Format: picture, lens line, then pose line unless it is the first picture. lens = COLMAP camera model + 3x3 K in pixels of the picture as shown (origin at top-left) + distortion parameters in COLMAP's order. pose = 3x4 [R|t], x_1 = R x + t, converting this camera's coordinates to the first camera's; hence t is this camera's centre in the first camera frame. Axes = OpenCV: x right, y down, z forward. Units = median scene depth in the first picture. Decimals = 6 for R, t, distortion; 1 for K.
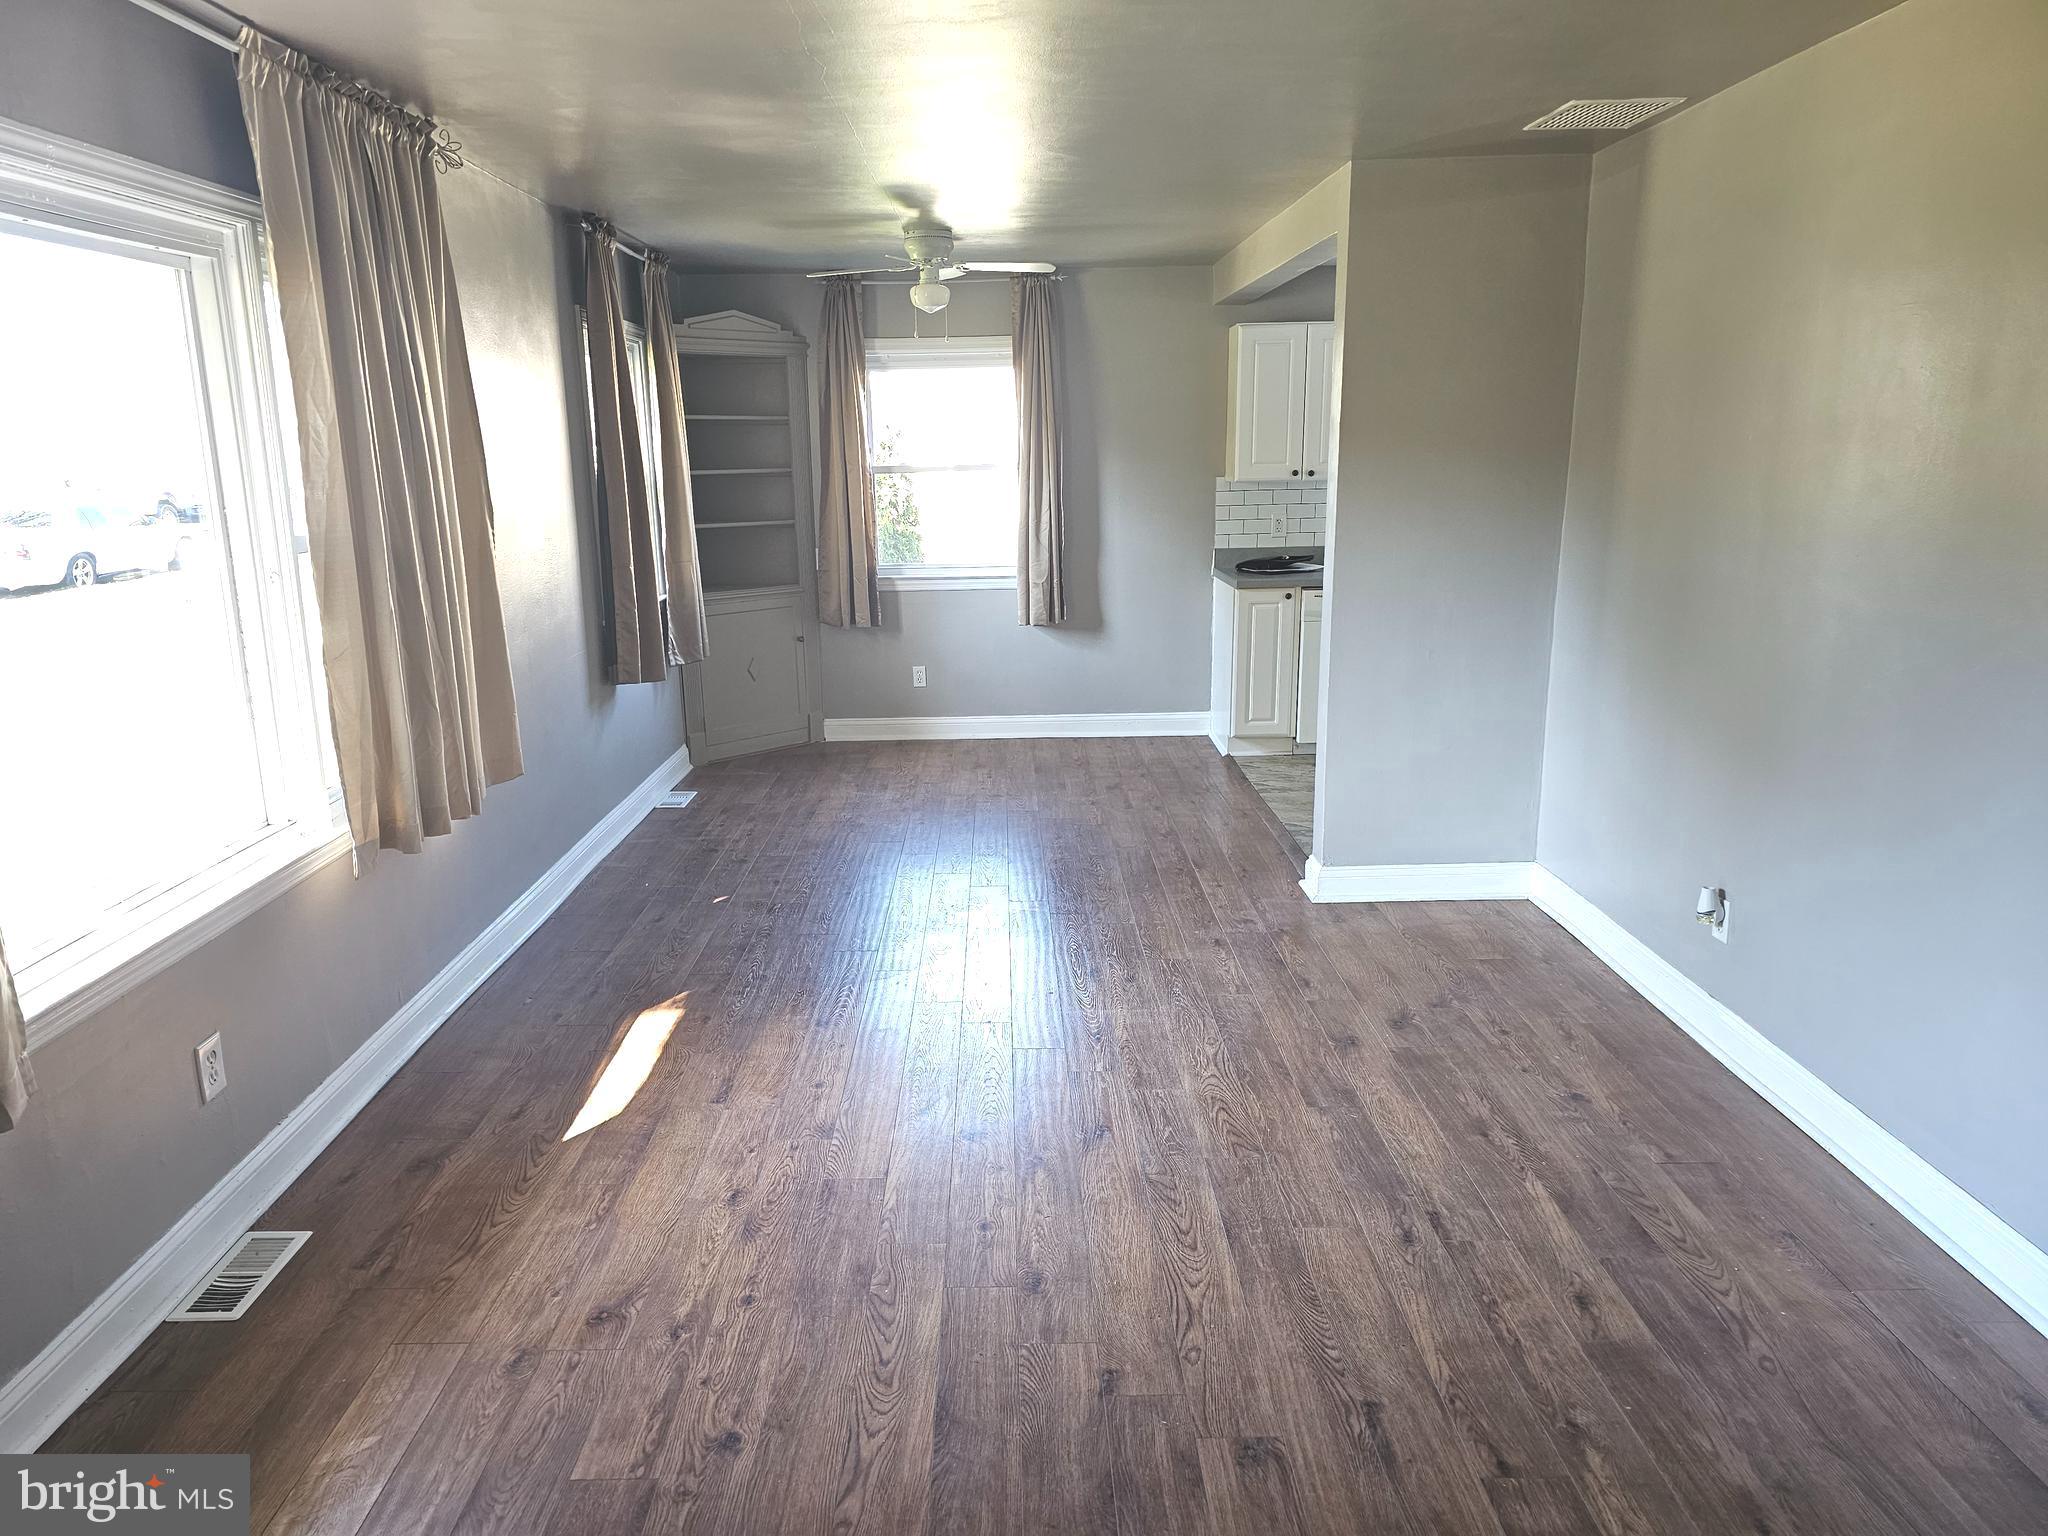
lens RADIAL K [[1371.3, 0, 1020.4], [0, 1371.3, 779.0], [0, 0, 1]] dist [0.037313, -0.011691]
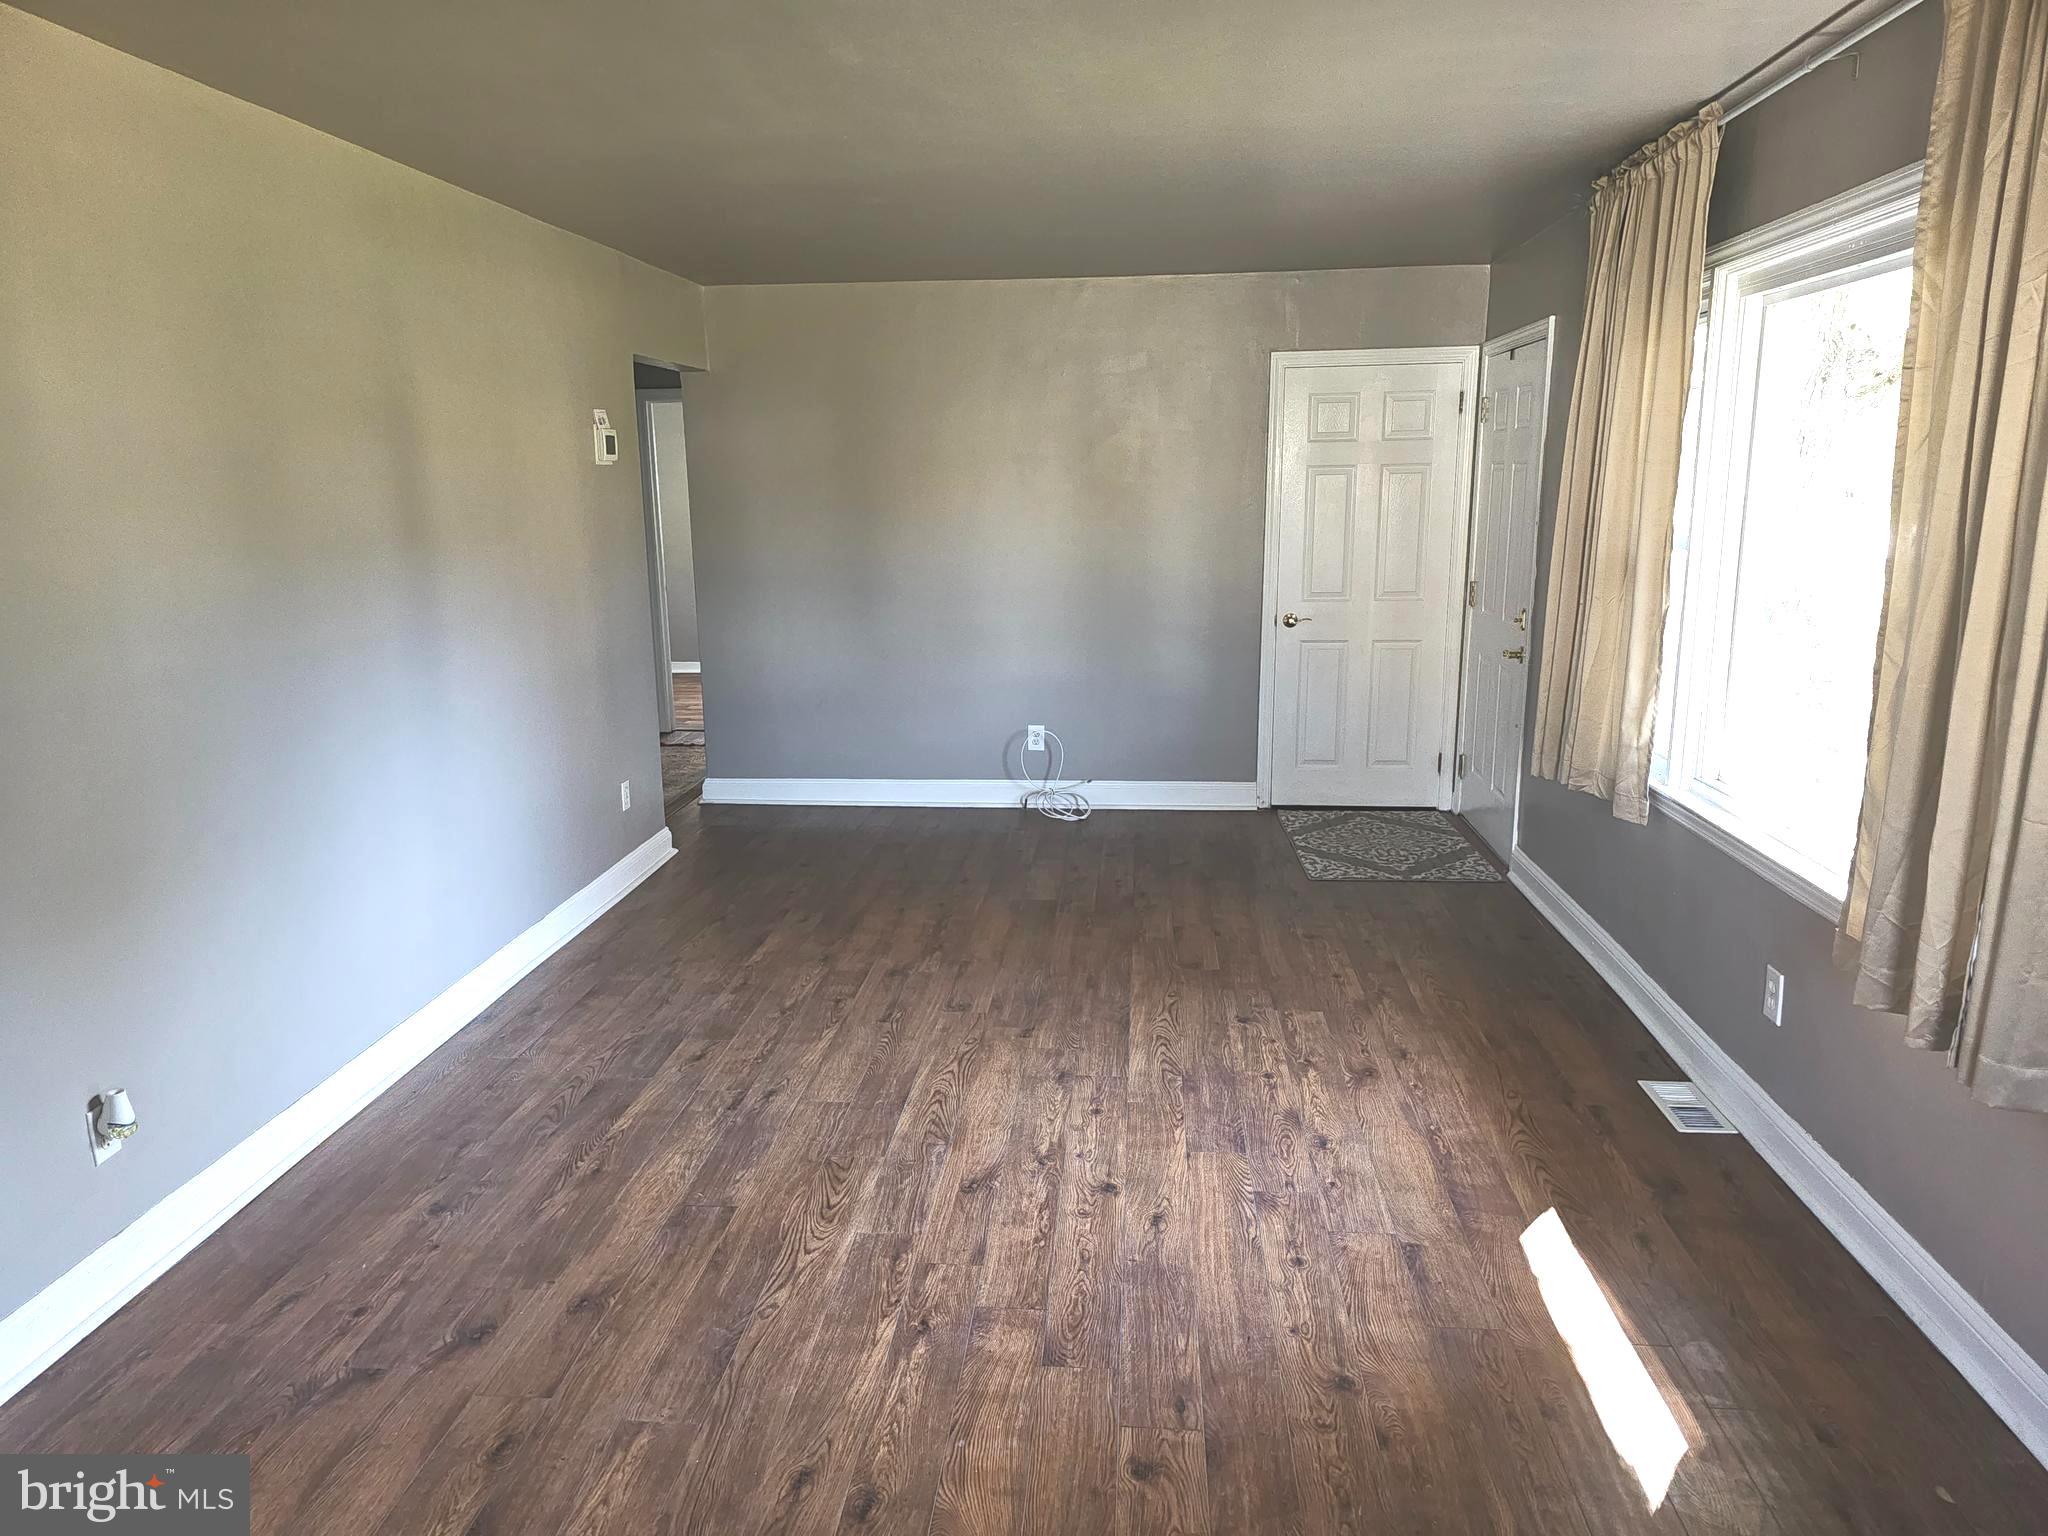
lens RADIAL K [[1371.3, 0, 1012.9], [0, 1371.3, 756.2], [0, 0, 1]] dist [0.037313, -0.011691]
pose [[-0.993551, 0.009106, 0.113016, -0.085016], [0.056507, 0.903928, 0.423935, -0.440980], [-0.098298, 0.427587, -0.898614, 1.810289]]
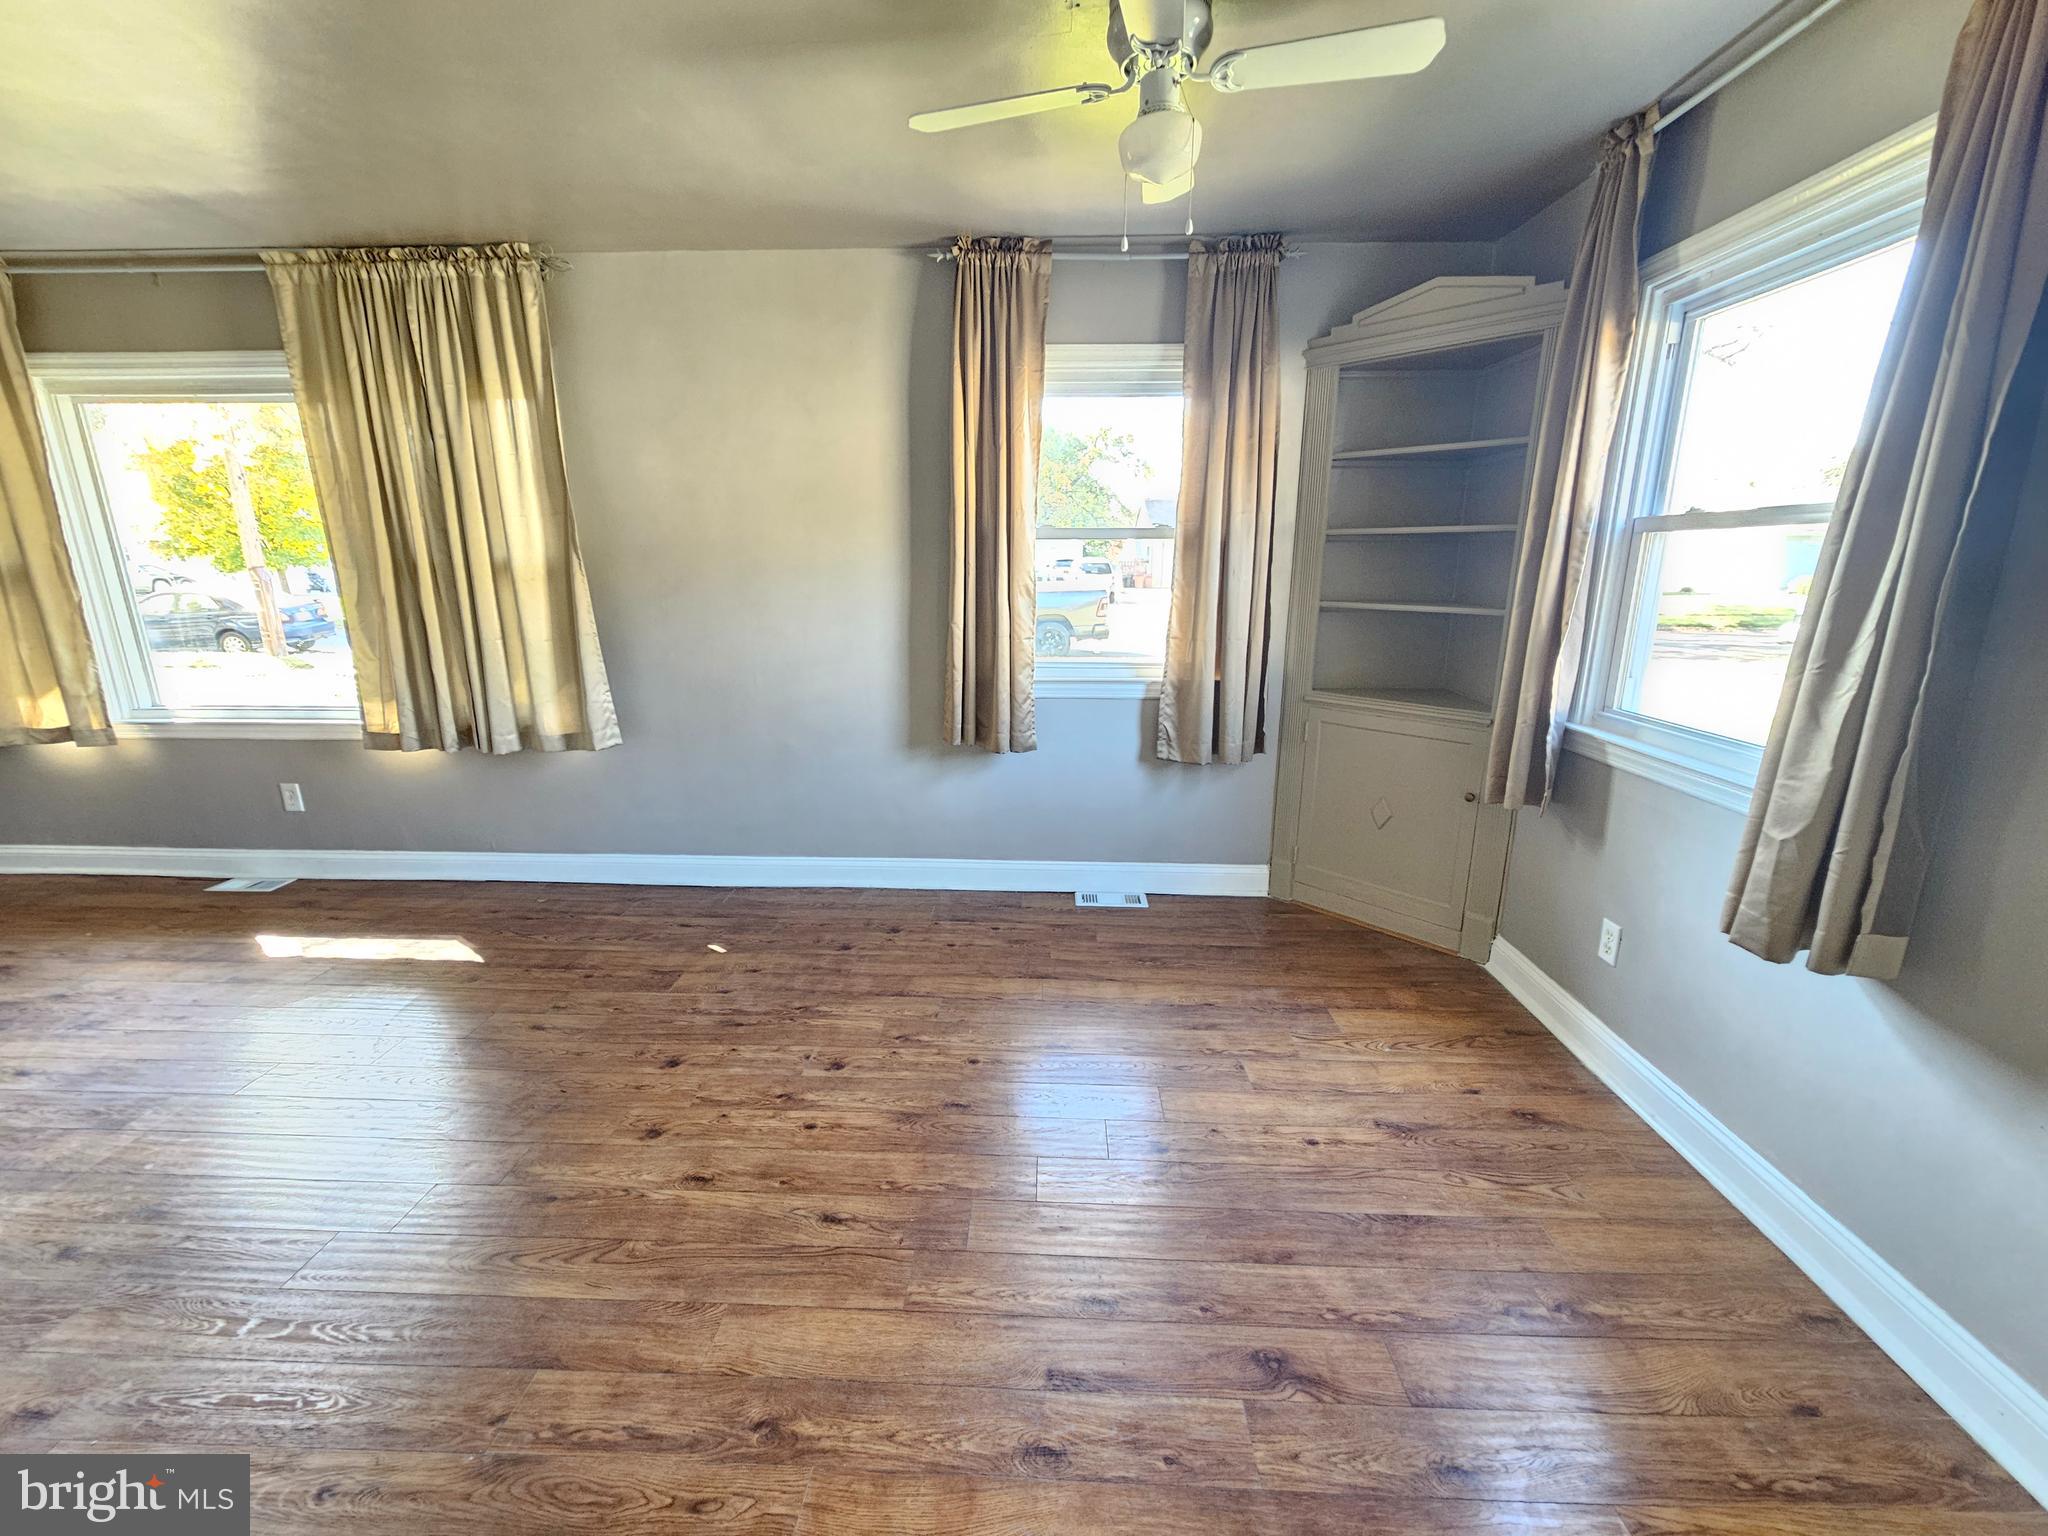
lens RADIAL K [[838.2, 0, 1019.5], [0, 838.2, 767.3], [0, 0, 1]] dist [-0.002543, -0.000694]
pose [[-0.053013, 0.257023, -0.964950, 0.513471], [-0.240104, 0.934680, 0.262151, -0.388779], [0.969299, 0.245586, 0.012162, 1.846256]]
